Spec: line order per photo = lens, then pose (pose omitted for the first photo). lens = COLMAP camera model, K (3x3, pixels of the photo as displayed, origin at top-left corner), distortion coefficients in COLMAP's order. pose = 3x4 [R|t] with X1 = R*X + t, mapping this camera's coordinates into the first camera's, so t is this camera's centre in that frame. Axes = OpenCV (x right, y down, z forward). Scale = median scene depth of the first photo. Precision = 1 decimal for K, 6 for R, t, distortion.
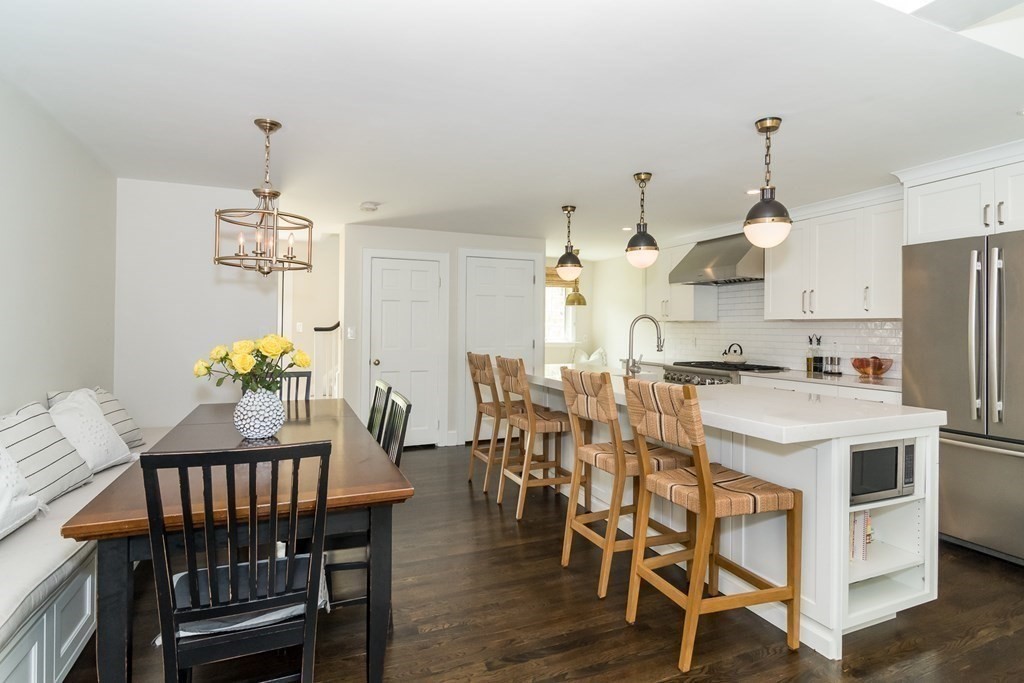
lens RADIAL K [[536.6, 0, 514.5], [0, 536.6, 323.6], [0, 0, 1]] dist [-0.001676, -0.000106]
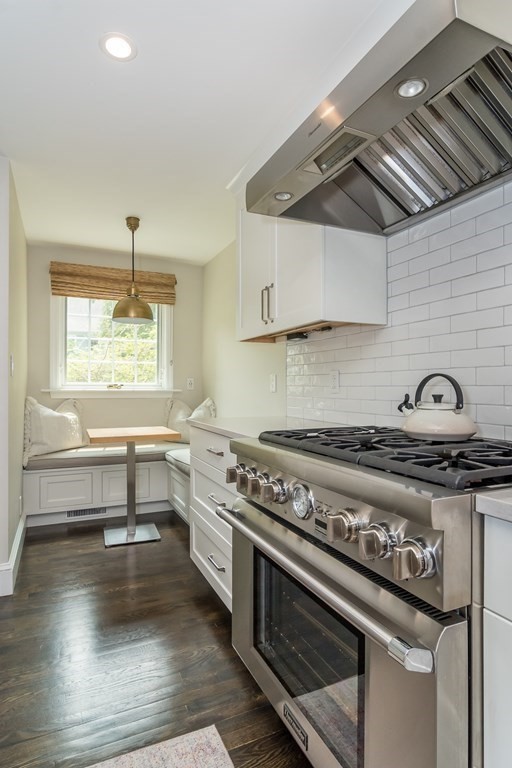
lens RADIAL K [[420.7, 0, 256.0], [0, 420.7, 384.0], [0, 0, 1]] dist [0.000790, 0.000069]
pose [[0.999266, -0.012736, 0.036131, 0.343587], [0.012611, 0.999914, 0.003678, 0.047605], [-0.036175, -0.003220, 0.999340, 0.879635]]
